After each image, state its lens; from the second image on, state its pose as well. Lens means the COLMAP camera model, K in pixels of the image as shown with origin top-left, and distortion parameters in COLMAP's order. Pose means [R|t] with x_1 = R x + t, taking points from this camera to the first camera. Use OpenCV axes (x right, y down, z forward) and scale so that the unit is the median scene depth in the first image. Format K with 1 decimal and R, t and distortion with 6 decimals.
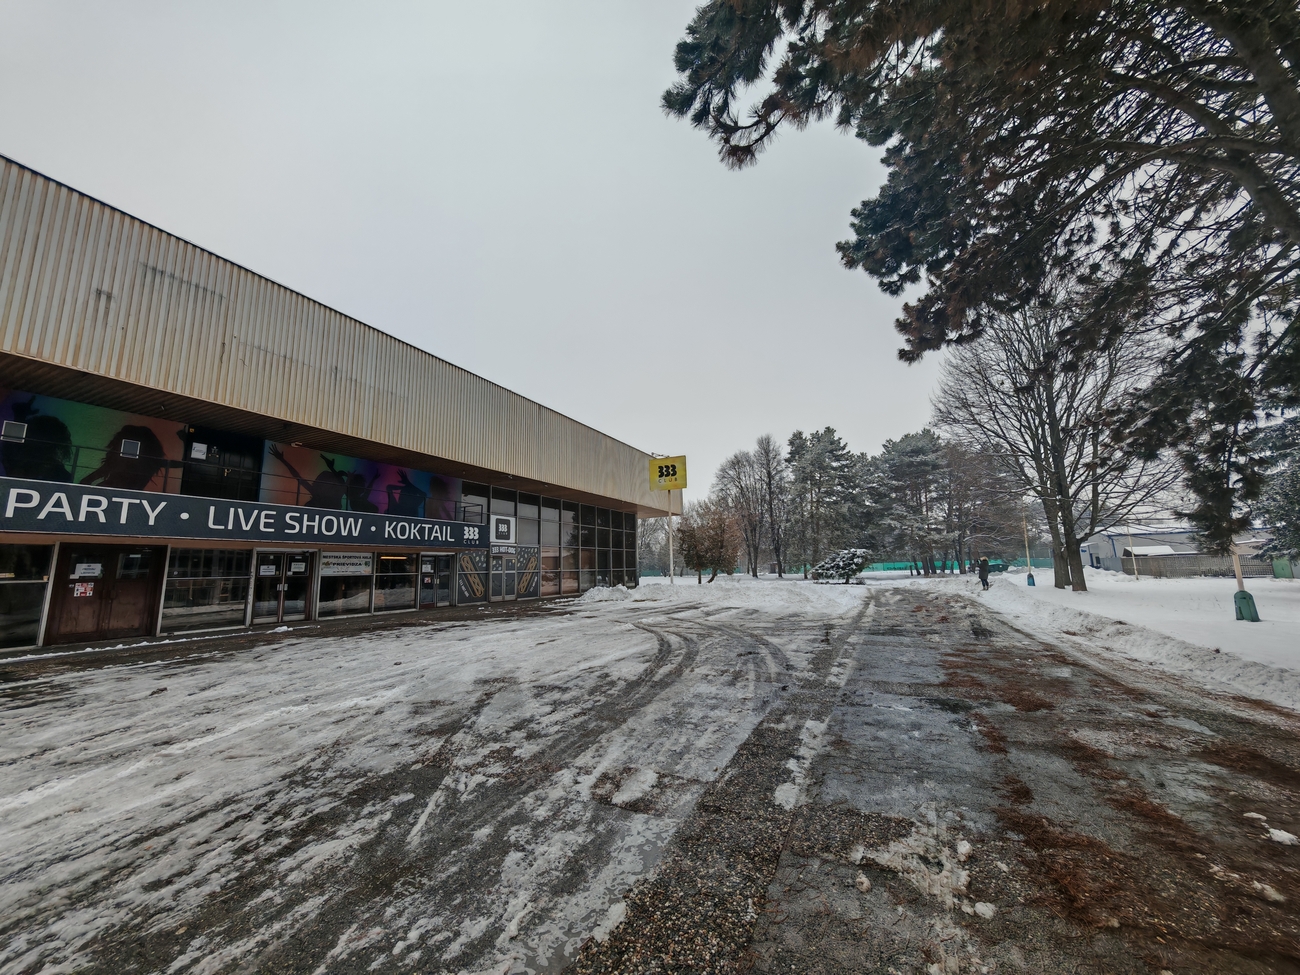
lens RADIAL K [[514.5, 0, 650.0], [0, 514.5, 487.5], [0, 0, 1]] dist [0.000568, 0.000010]
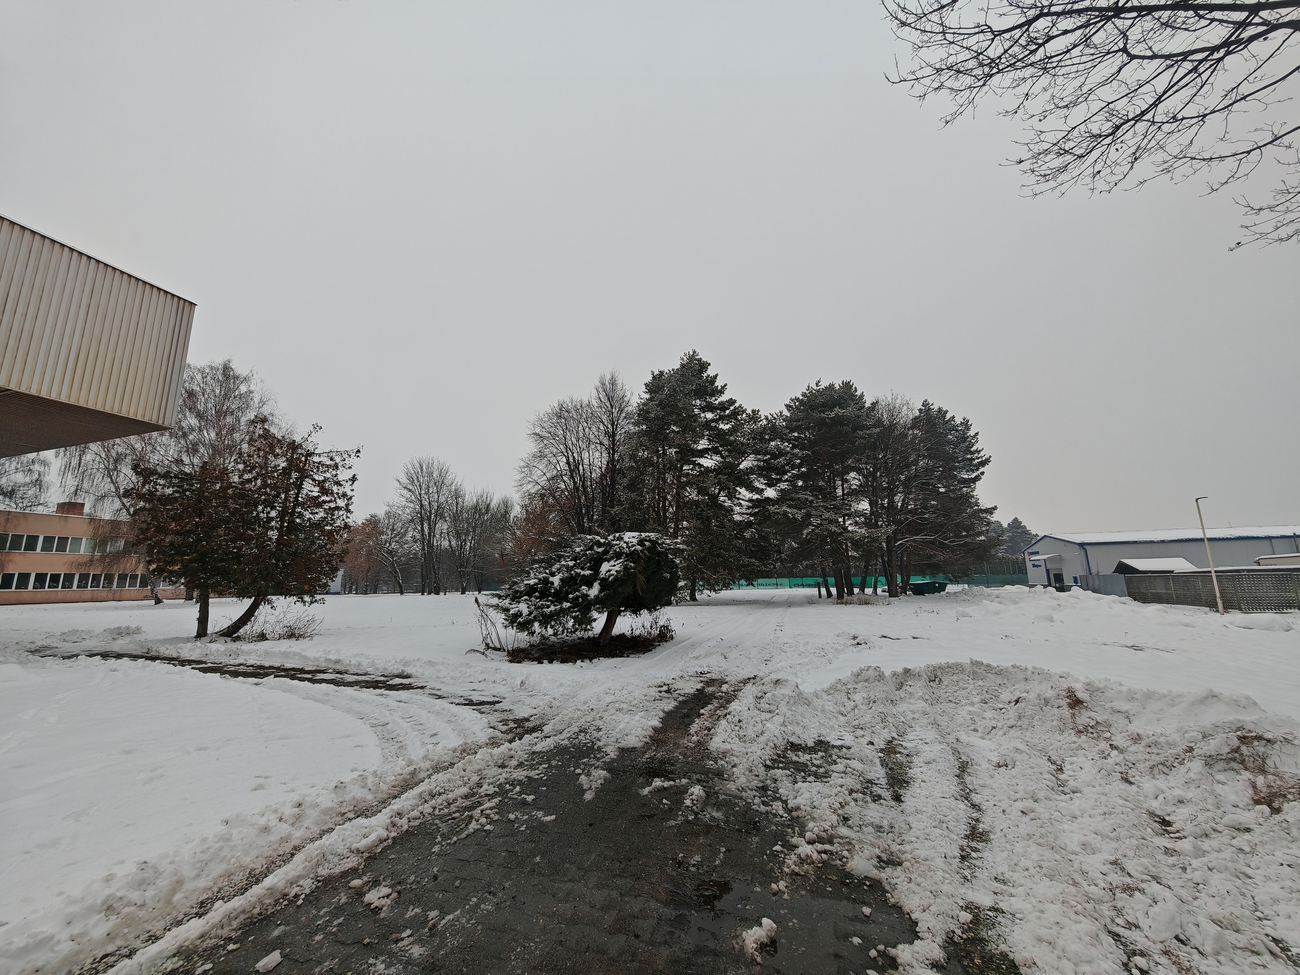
lens RADIAL K [[514.5, 0, 650.0], [0, 514.5, 487.5], [0, 0, 1]] dist [0.000568, 0.000010]
pose [[0.990437, 0.040159, 0.131988, 0.198485], [-0.036985, 0.998967, -0.026414, 0.055371], [-0.132912, 0.021280, 0.990899, 0.366657]]
